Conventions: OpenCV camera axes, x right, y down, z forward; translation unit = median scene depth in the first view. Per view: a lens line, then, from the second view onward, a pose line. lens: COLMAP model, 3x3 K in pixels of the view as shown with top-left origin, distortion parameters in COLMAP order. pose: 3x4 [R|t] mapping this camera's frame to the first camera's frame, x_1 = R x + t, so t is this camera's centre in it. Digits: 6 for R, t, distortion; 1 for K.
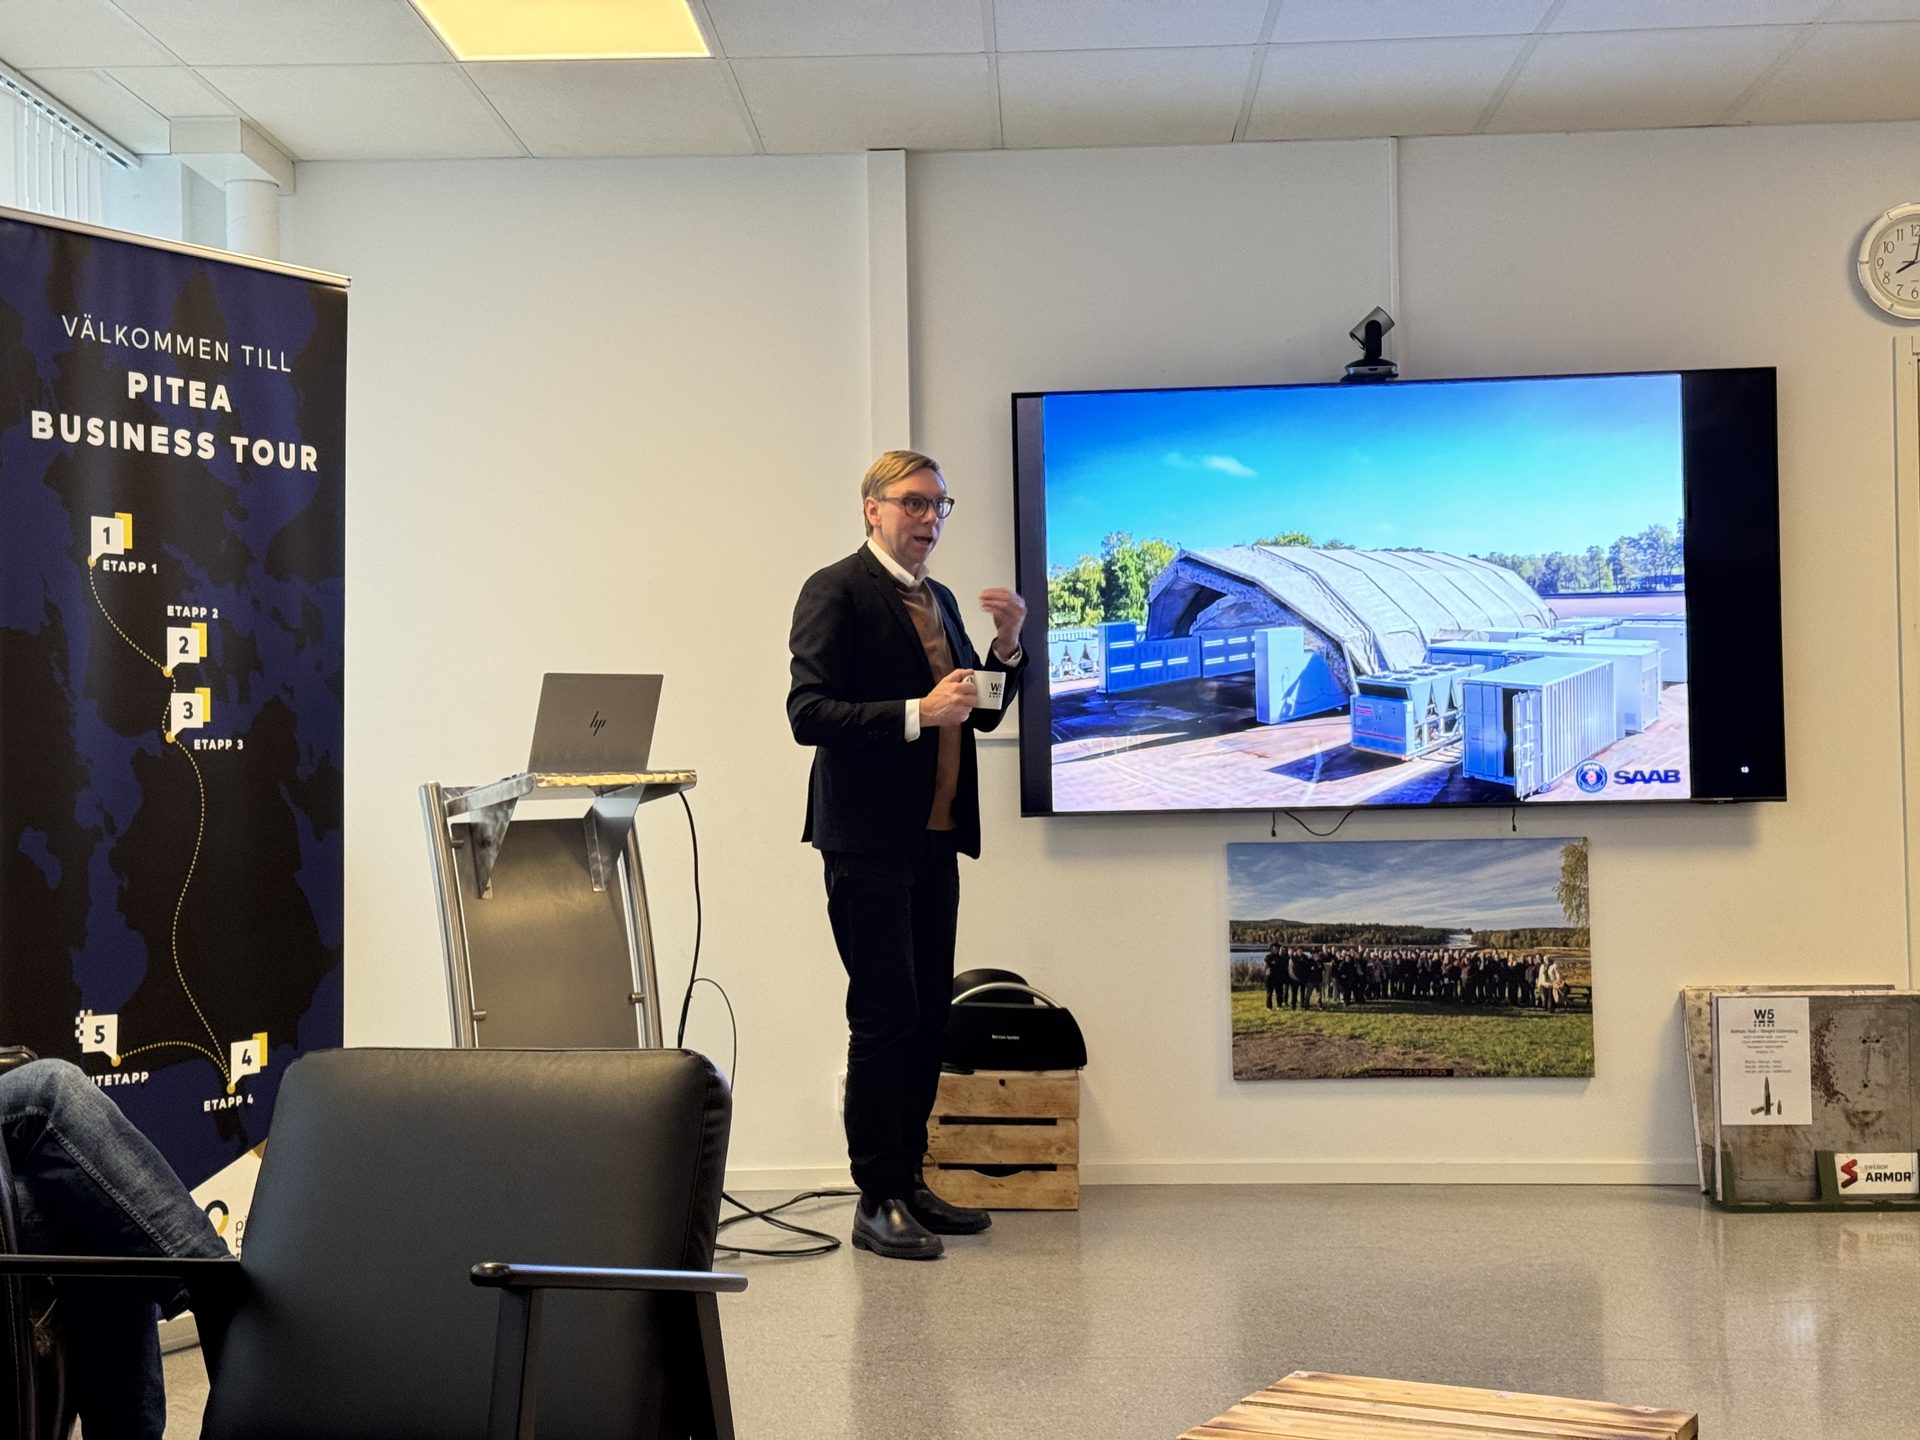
lens RADIAL K [[2678.9, 0, 949.7], [0, 2678.9, 736.0], [0, 0, 1]] dist [0.131354, 0.000000]
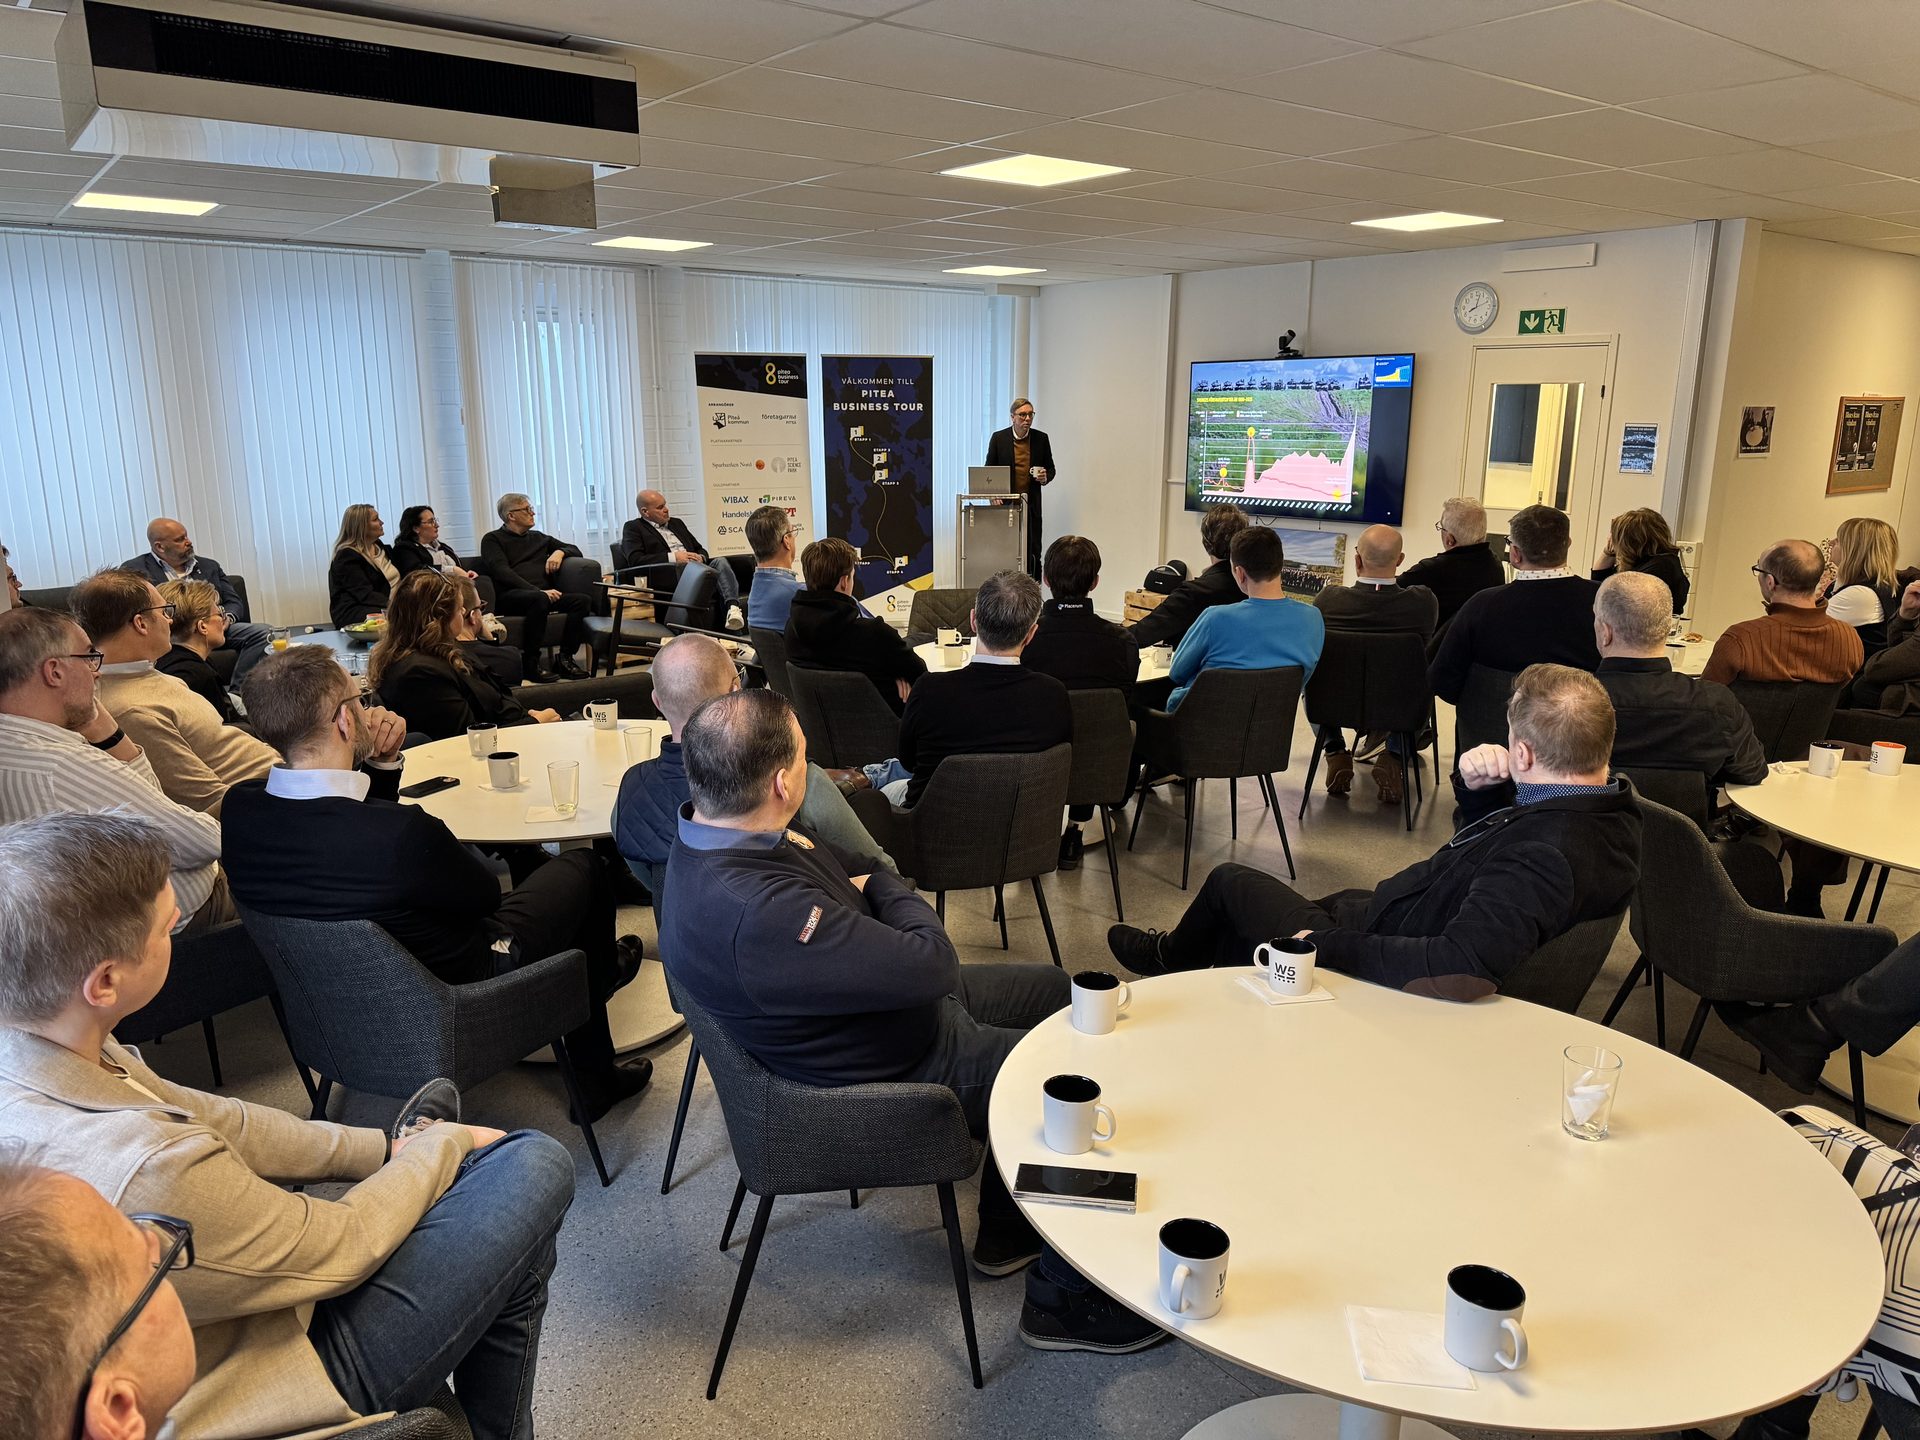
lens RADIAL K [[1344.9, 0, 965.2], [0, 1344.9, 752.9], [0, 0, 1]] dist [0.051801, -0.046167]
pose [[0.642482, 0.212083, -0.736368, 1.316742], [-0.002202, 0.961445, 0.274987, -0.157126], [0.766297, -0.175053, 0.618179, -0.218427]]
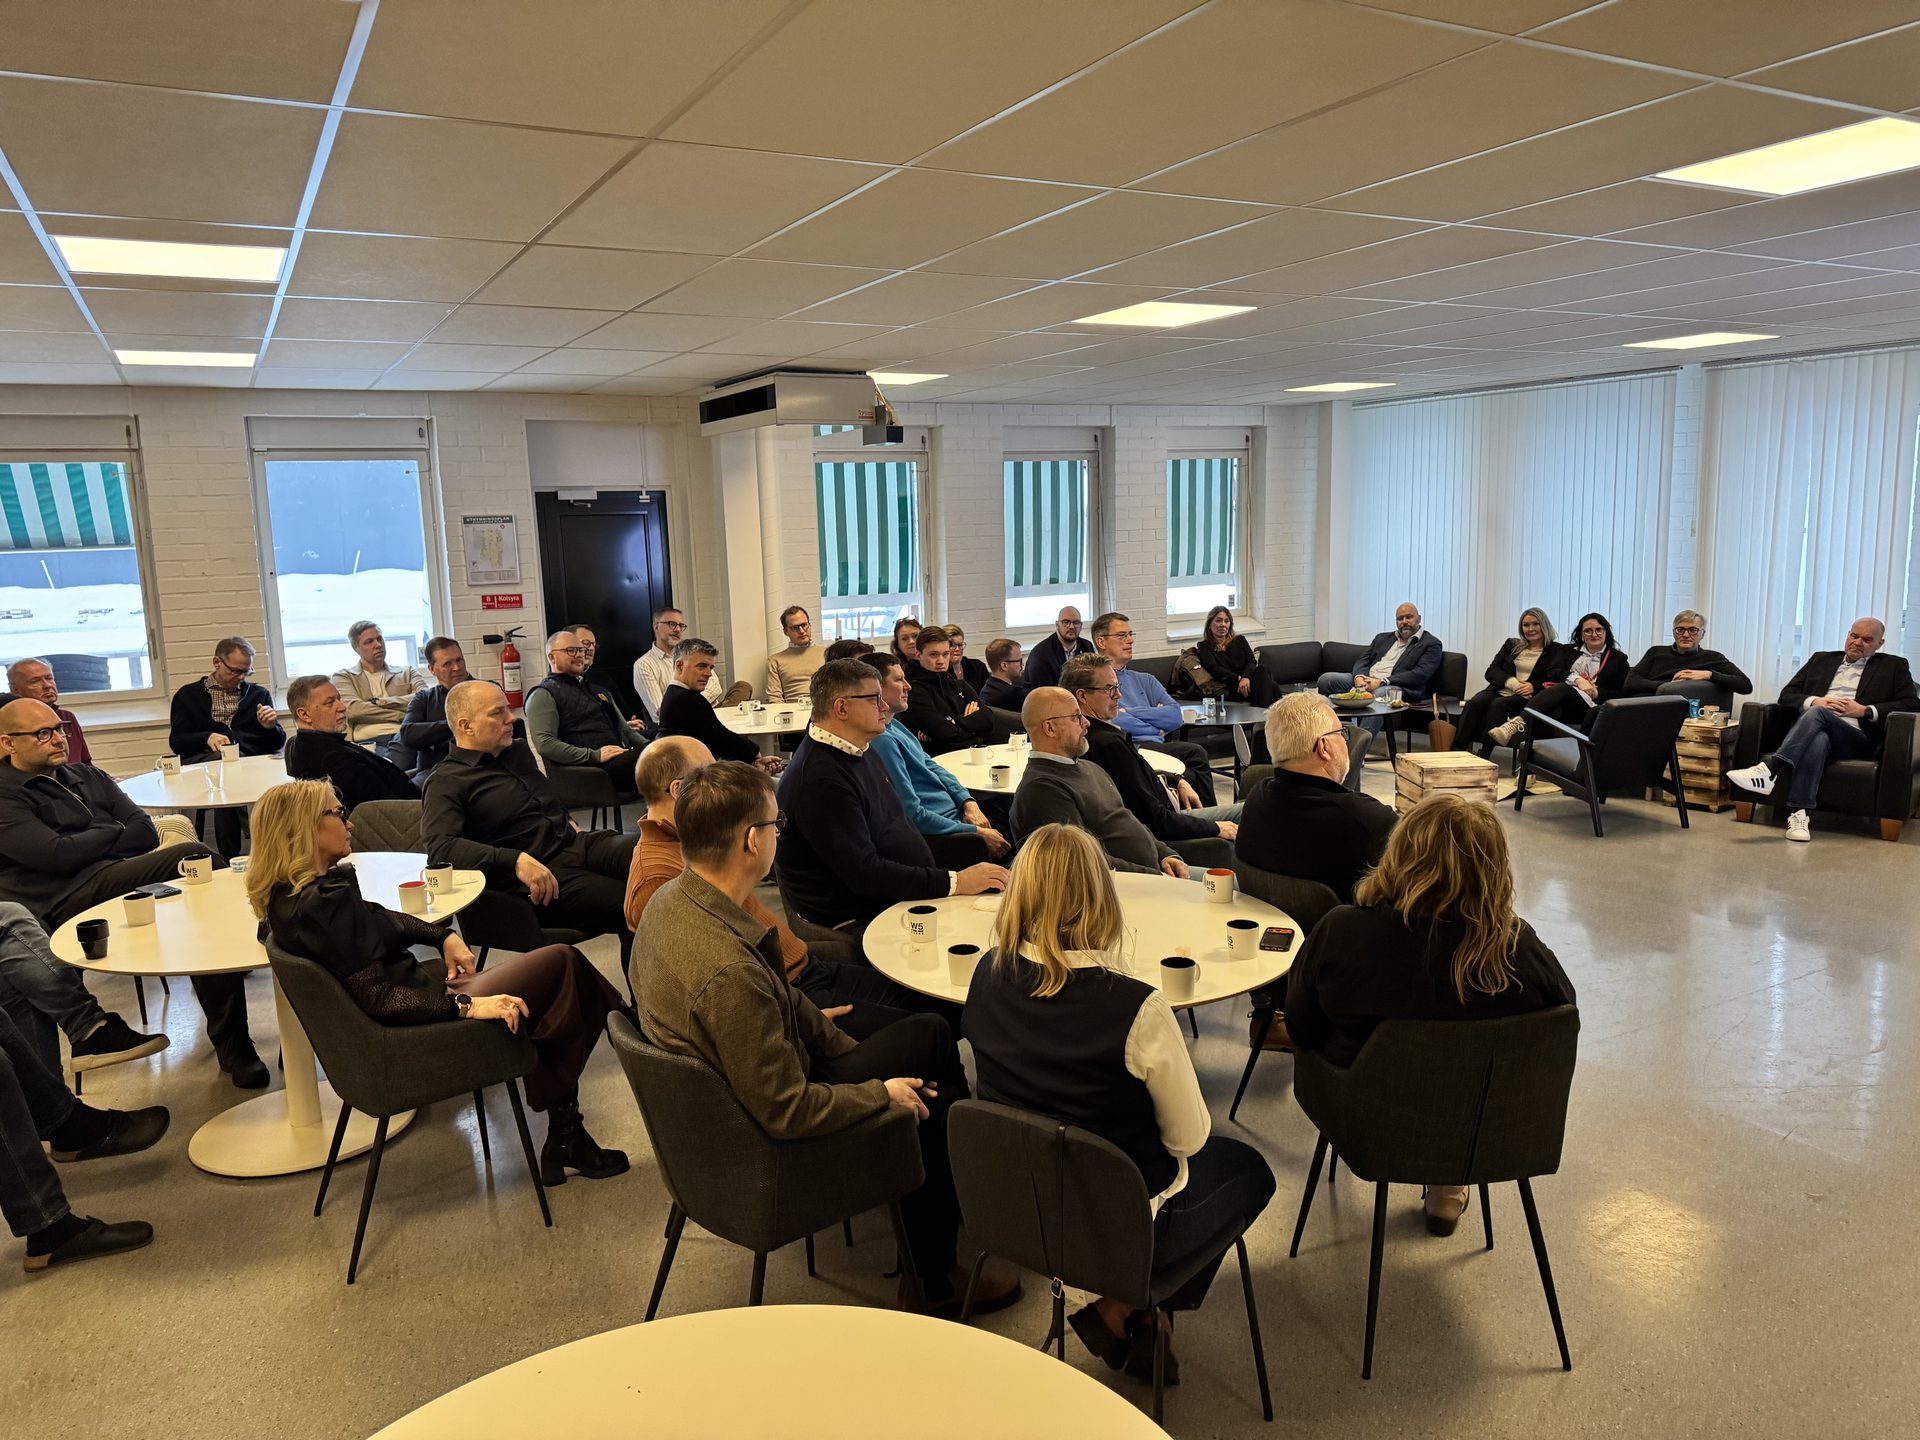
lens RADIAL K [[1344.9, 0, 968.7], [0, 1344.9, 711.1], [0, 0, 1]] dist [0.051801, -0.046167]
pose [[-0.856695, 0.114135, -0.503038, 1.192883], [0.049104, 0.988829, 0.140732, -0.148593], [0.513481, 0.095864, -0.852729, 1.389798]]
